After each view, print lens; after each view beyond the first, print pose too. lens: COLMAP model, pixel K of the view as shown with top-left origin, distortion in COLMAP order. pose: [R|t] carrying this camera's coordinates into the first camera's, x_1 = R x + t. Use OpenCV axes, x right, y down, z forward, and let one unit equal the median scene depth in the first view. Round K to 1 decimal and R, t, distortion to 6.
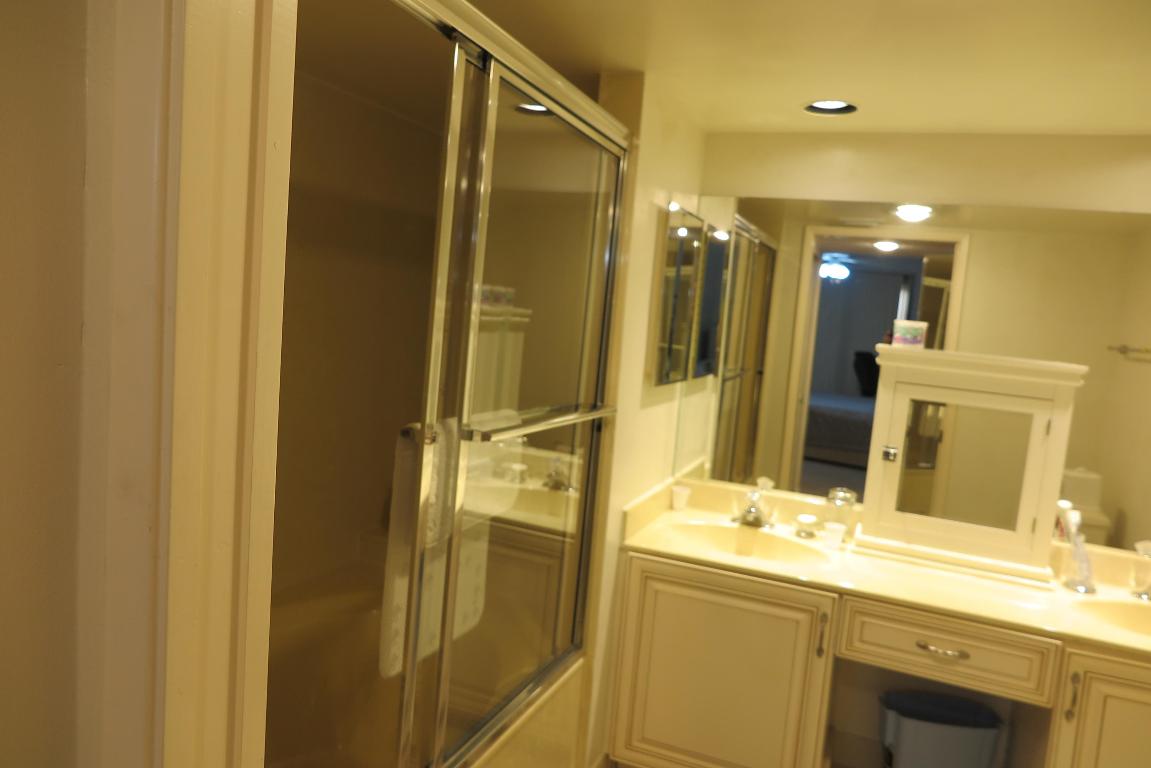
lens RADIAL K [[795.0, 0, 575.5], [0, 795.0, 384.0], [0, 0, 1]] dist [-0.034936, 0.028832]
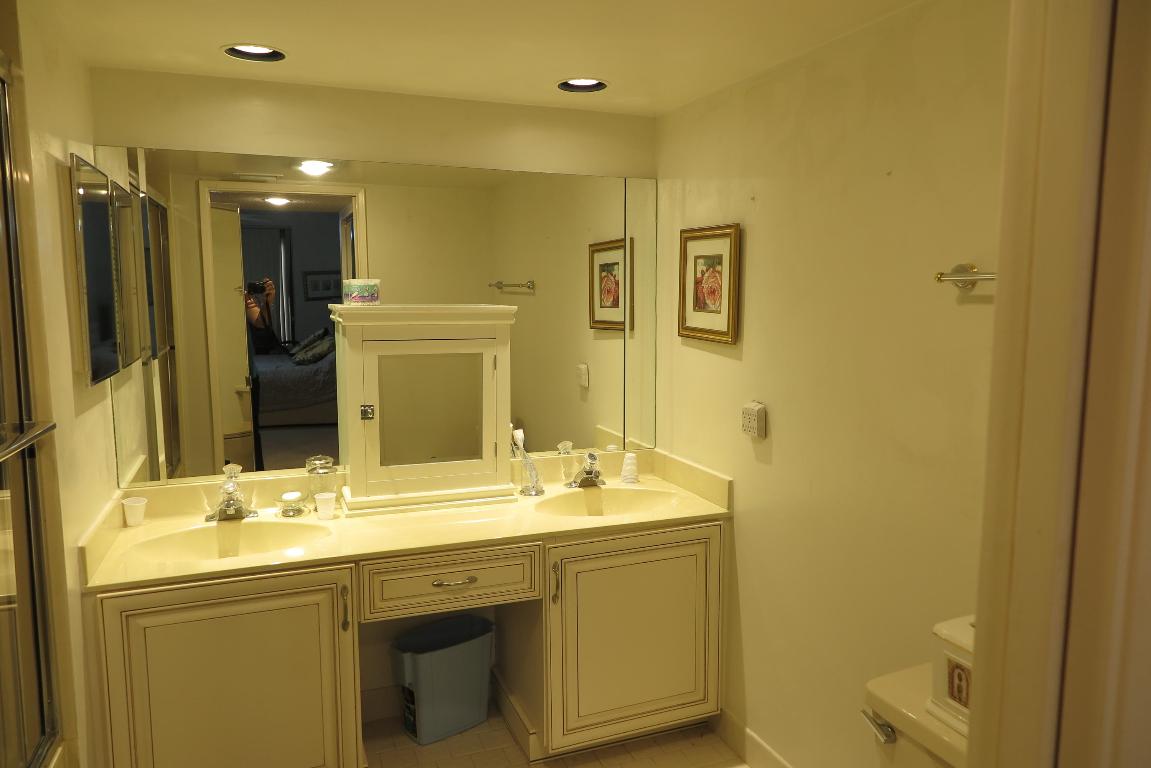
lens RADIAL K [[795.0, 0, 575.5], [0, 795.0, 384.0], [0, 0, 1]] dist [-0.034936, 0.028832]
pose [[0.709898, -0.169960, 0.683490, -0.097699], [0.128996, 0.985407, 0.111057, -0.024807], [-0.692390, 0.009328, 0.721463, 0.085952]]
